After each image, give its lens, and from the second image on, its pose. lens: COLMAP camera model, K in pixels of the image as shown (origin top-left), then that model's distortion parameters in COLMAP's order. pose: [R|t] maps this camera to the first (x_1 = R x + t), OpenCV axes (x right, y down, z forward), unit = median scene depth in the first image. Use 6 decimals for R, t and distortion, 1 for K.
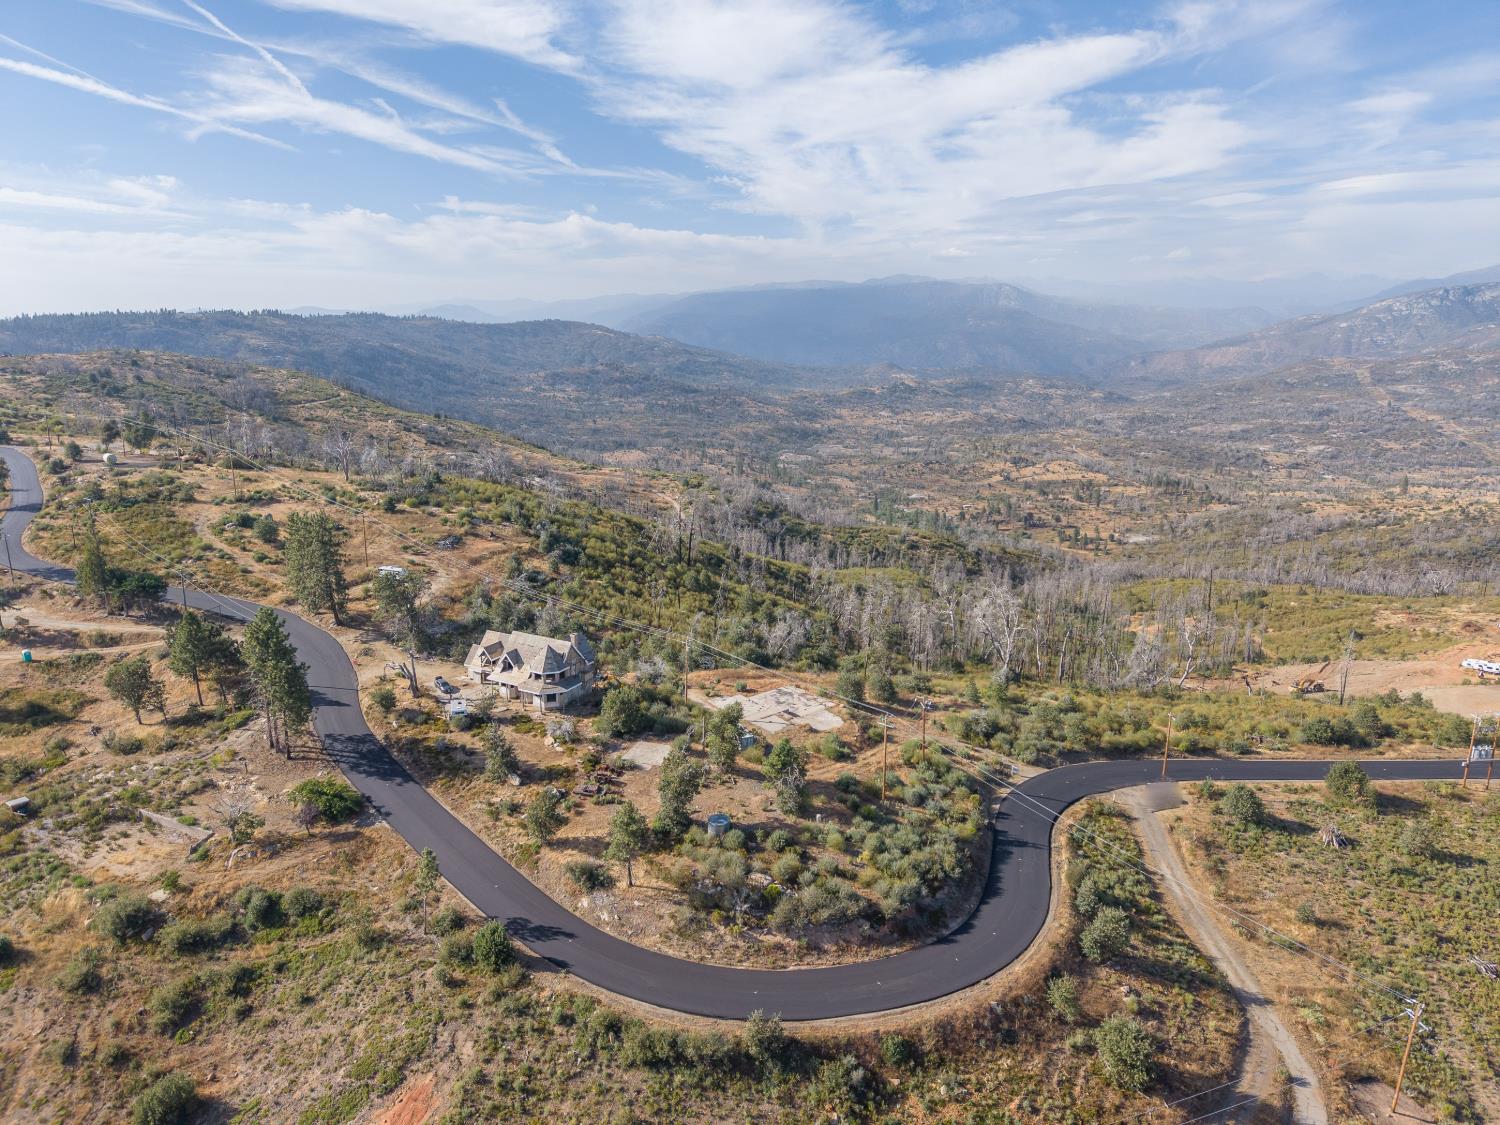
lens RADIAL K [[1000.5, 0, 741.2], [0, 1000.5, 566.7], [0, 0, 1]] dist [0.028742, -0.026493]
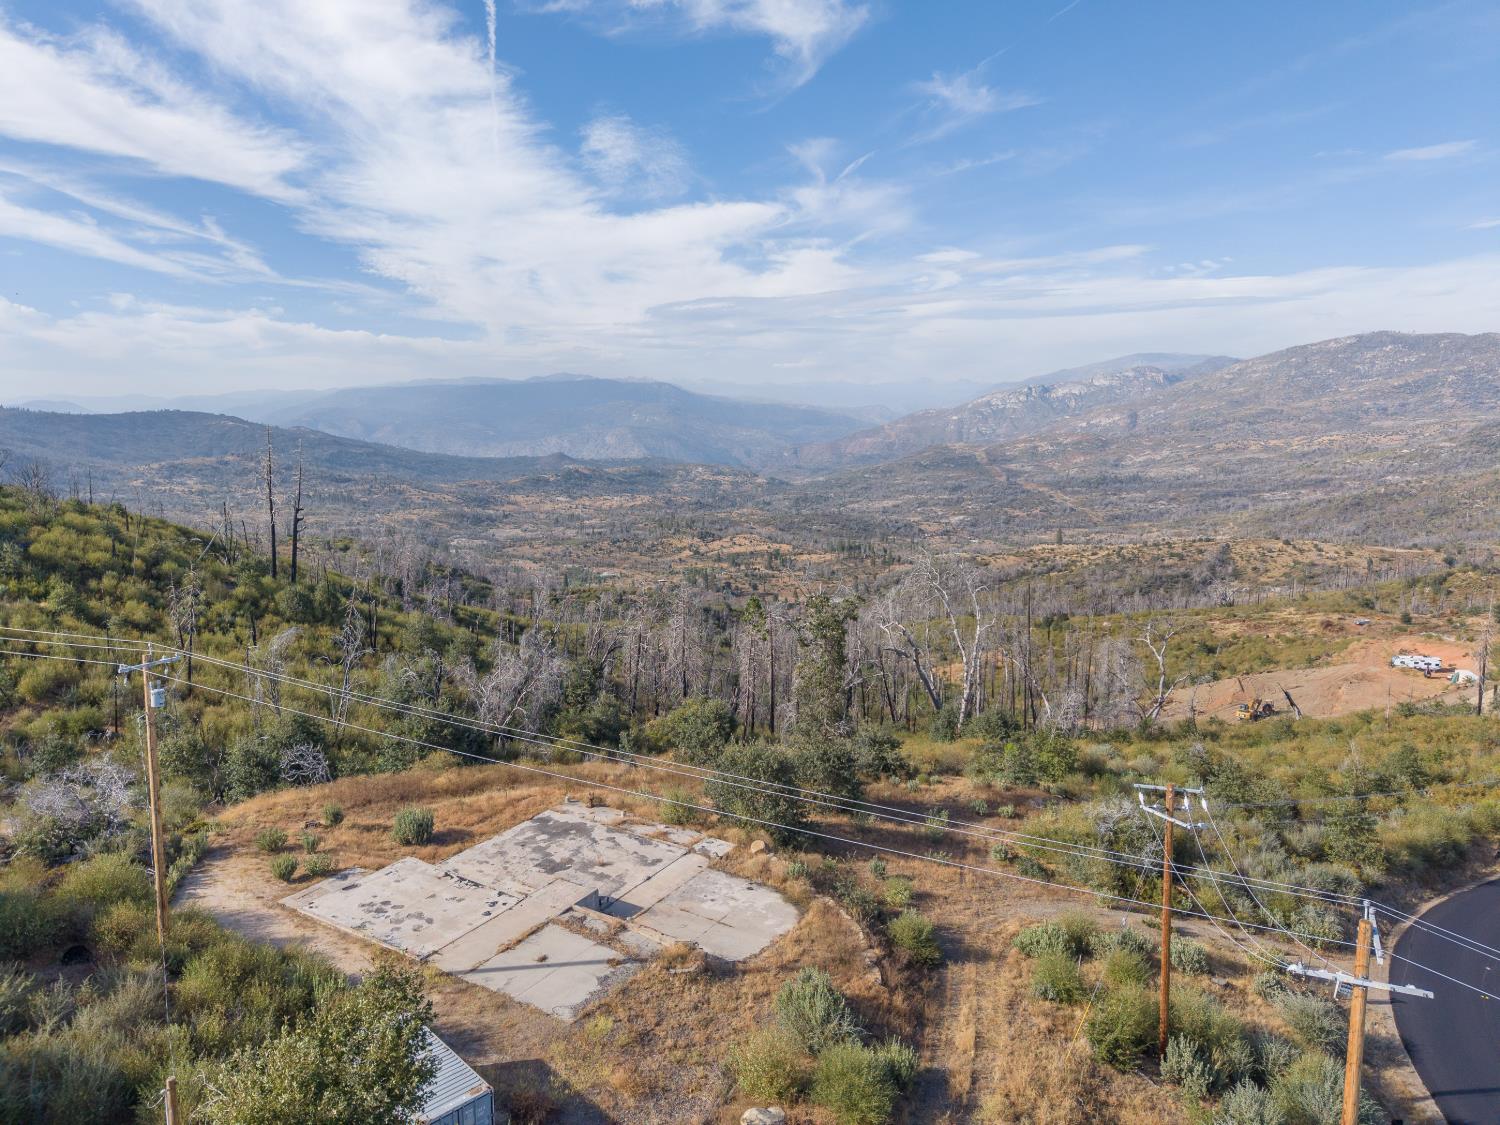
lens RADIAL K [[1000.5, 0, 743.8], [0, 1000.5, 567.9], [0, 0, 1]] dist [0.028742, -0.026493]
pose [[0.946862, -0.049593, 0.317792, 0.000949], [0.078946, 0.993651, -0.080156, 0.055157], [-0.311800, 0.100985, 0.944766, 0.495756]]
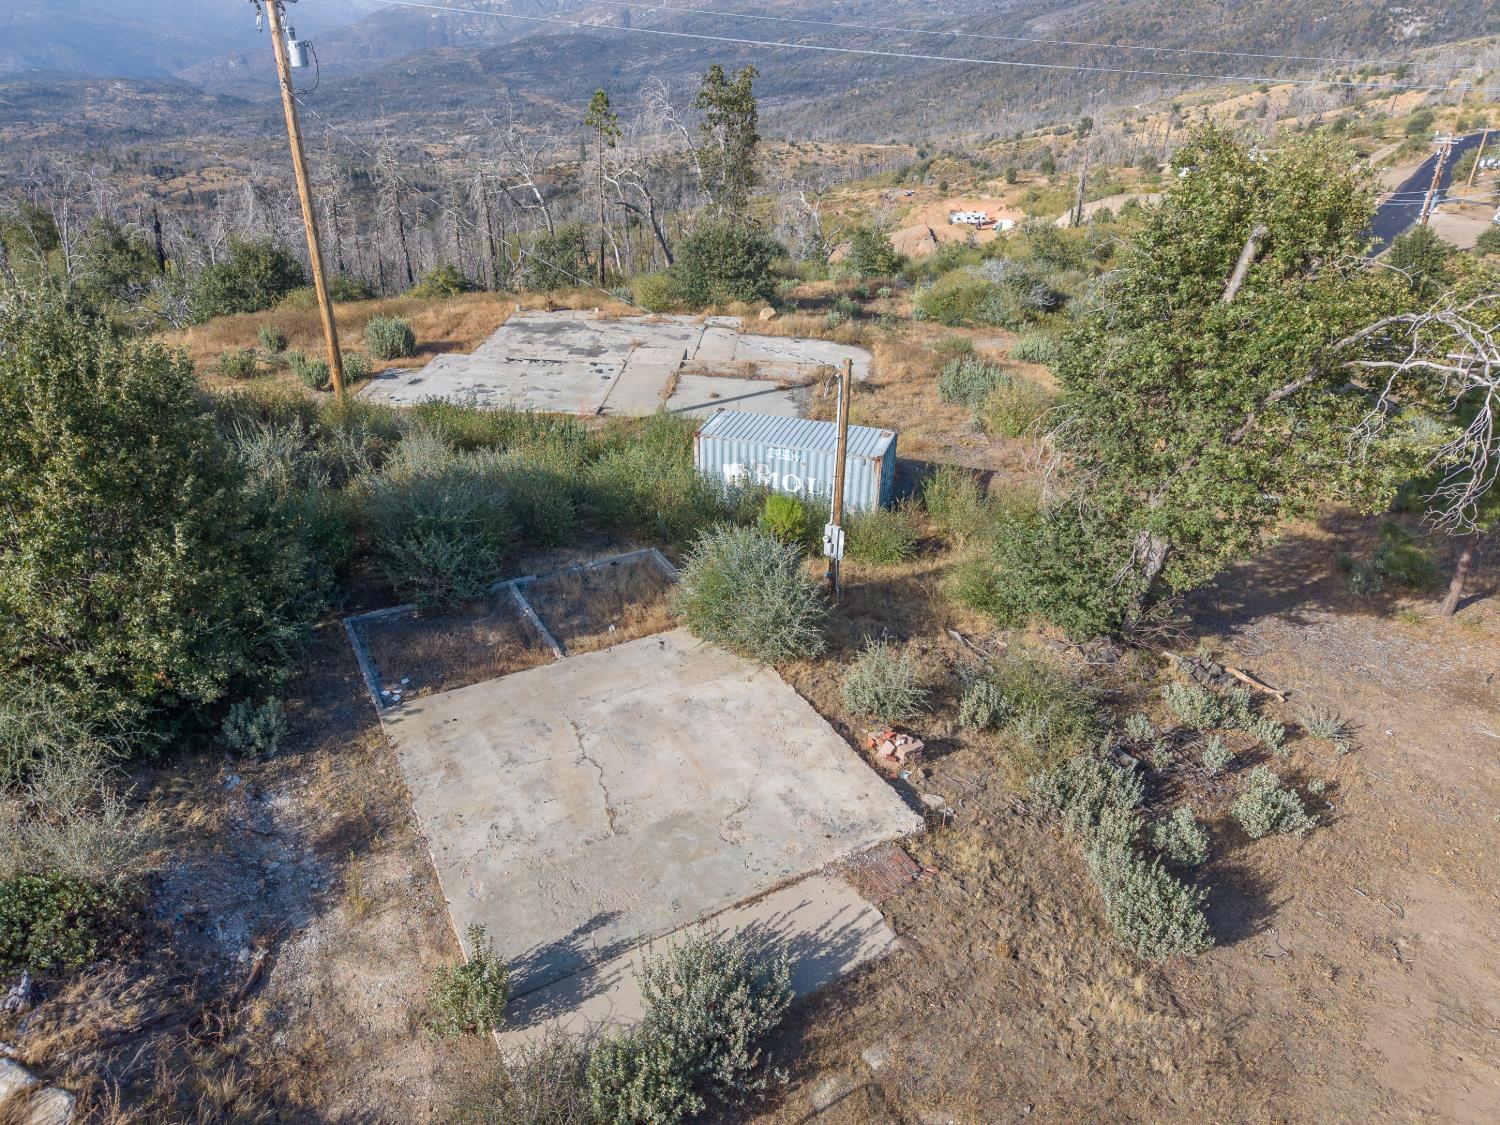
lens RADIAL K [[1000.5, 0, 743.8], [0, 1000.5, 563.2], [0, 0, 1]] dist [0.028742, -0.026493]
pose [[0.696762, -0.340546, 0.631309, -0.087651], [0.169950, 0.933431, 0.315949, 0.079991], [-0.696879, -0.112850, 0.708255, 0.554614]]
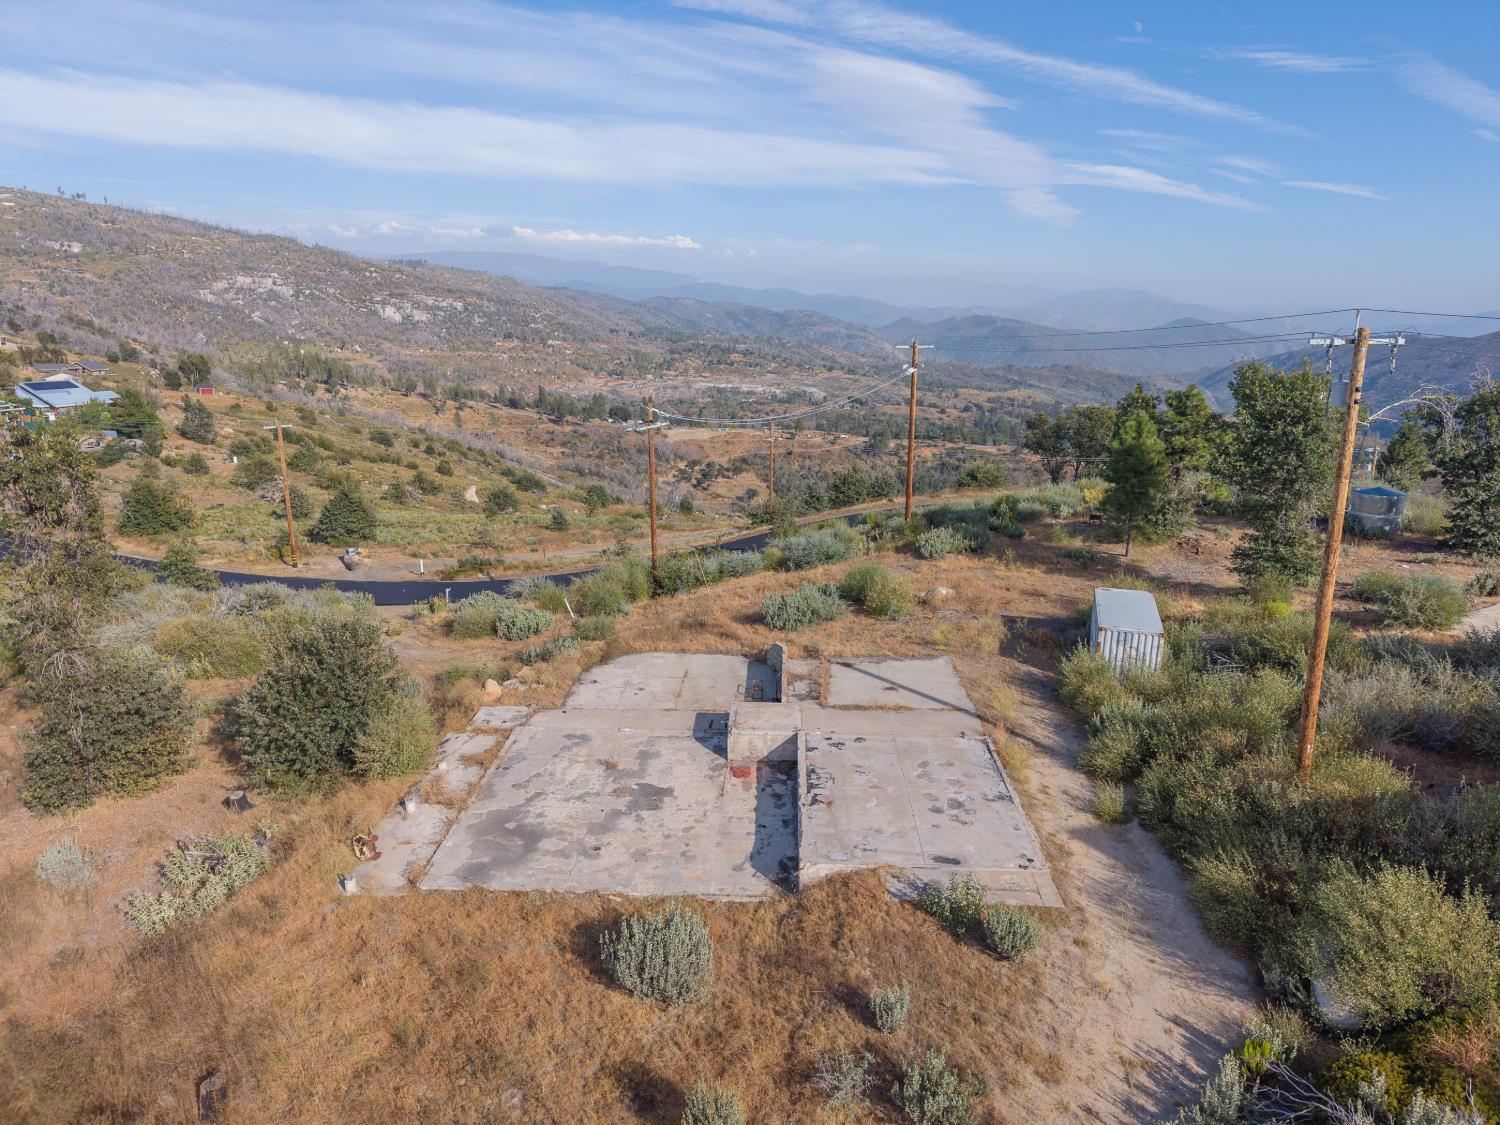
lens RADIAL K [[1000.5, 0, 742.7], [0, 1000.5, 566.2], [0, 0, 1]] dist [0.028742, -0.026493]
pose [[-0.737192, -0.186895, 0.649321, -0.059659], [0.160805, 0.884846, 0.437253, 0.017541], [-0.656269, 0.426753, -0.622248, 0.776491]]
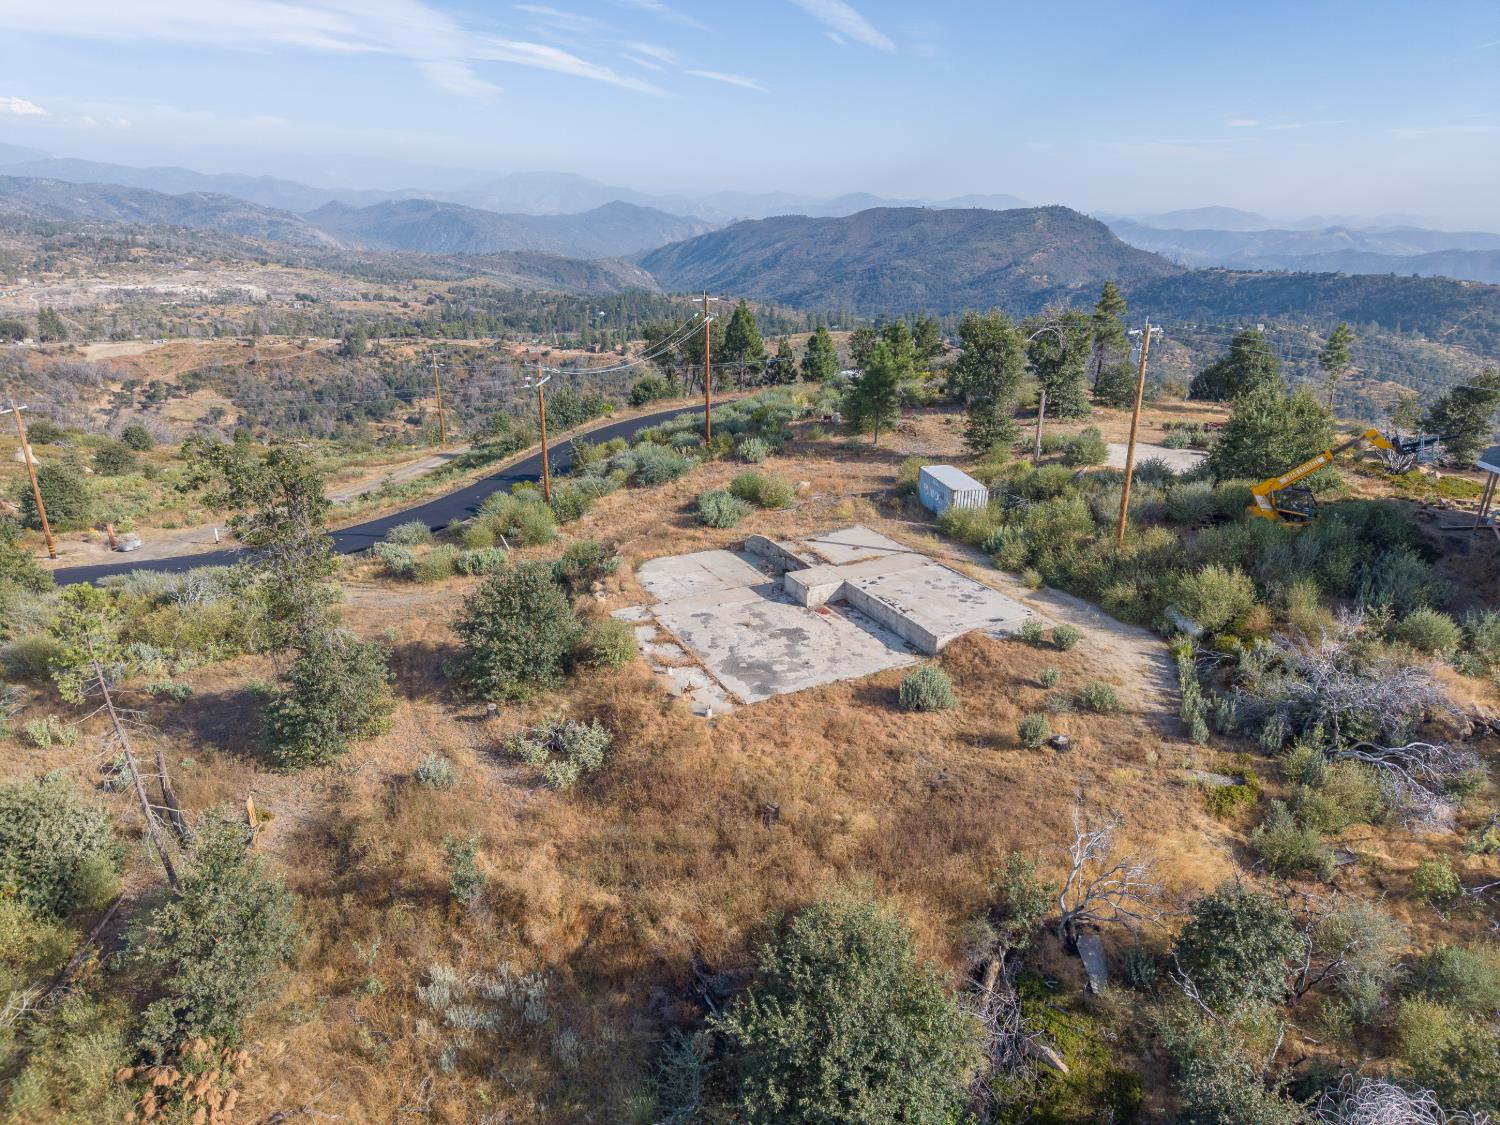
lens RADIAL K [[1000.5, 0, 738.8], [0, 1000.5, 566.9], [0, 0, 1]] dist [0.028742, -0.026493]
pose [[-0.975615, -0.091697, 0.199419, -0.001240], [0.042025, 0.813705, 0.579757, -0.031811], [-0.215430, 0.574000, -0.790009, 0.872530]]
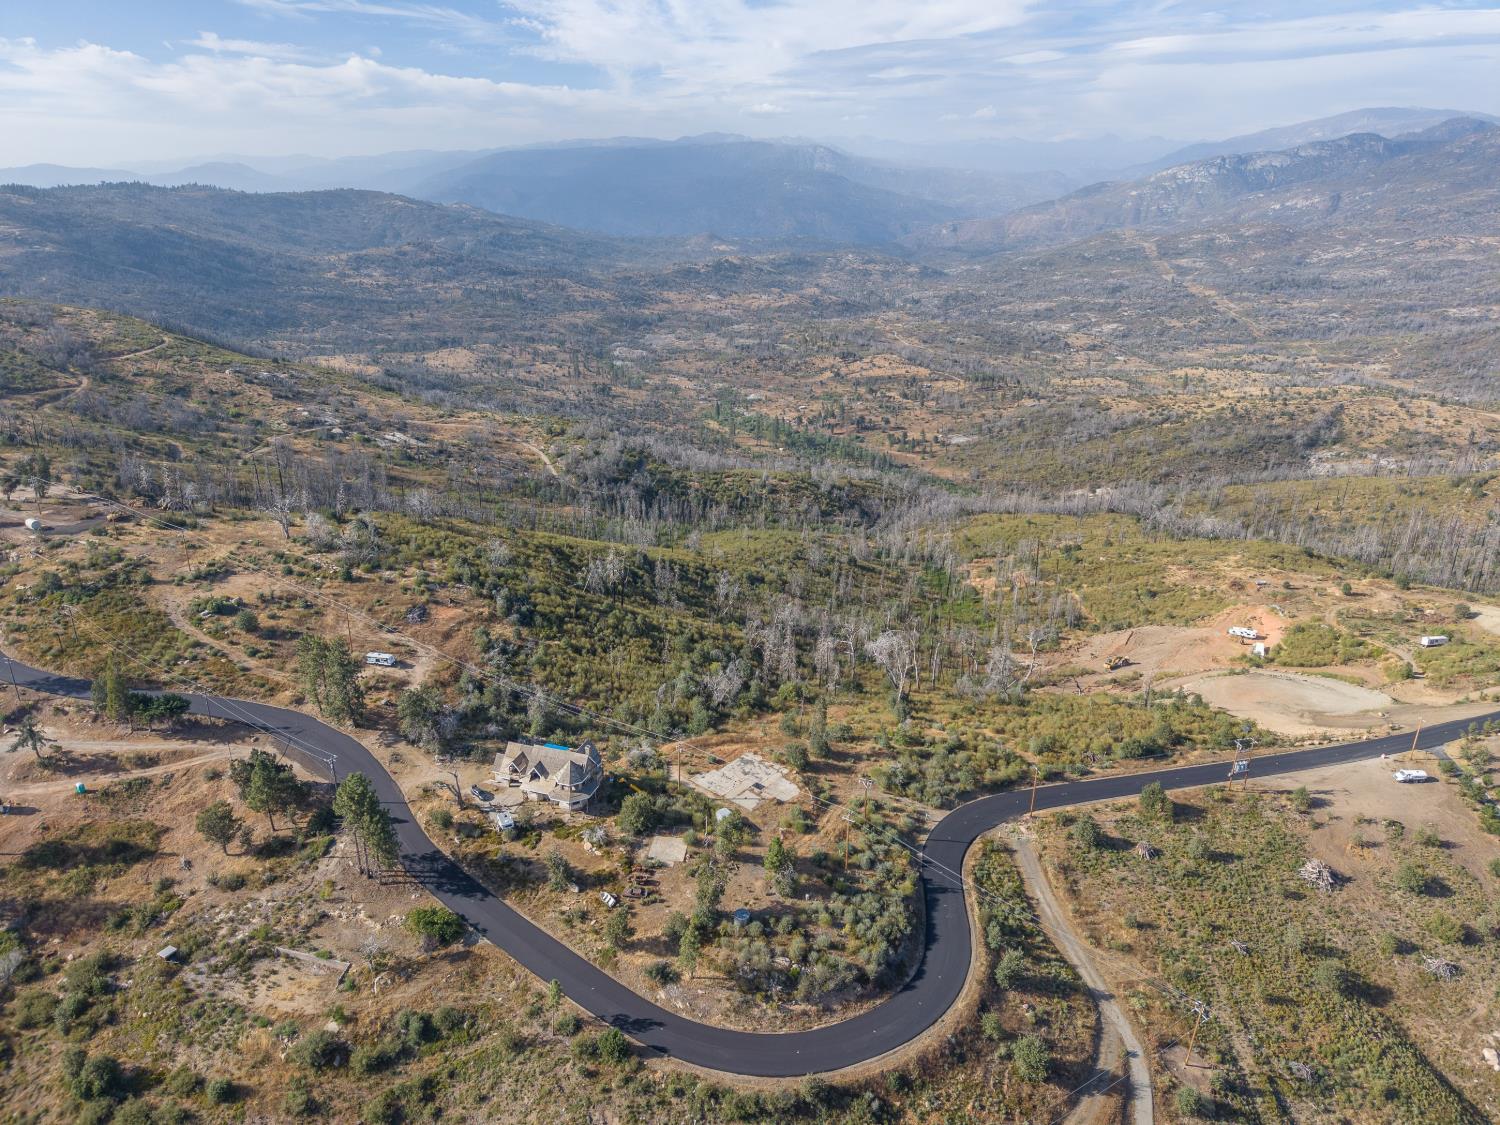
lens RADIAL K [[1000.5, 0, 741.1], [0, 1000.5, 566.6], [0, 0, 1]] dist [0.028742, -0.026493]
pose [[0.984357, -0.061656, 0.165042, -0.115428], [0.040148, 0.990619, 0.130622, -0.208322], [-0.171548, -0.121952, 0.977599, -0.151383]]
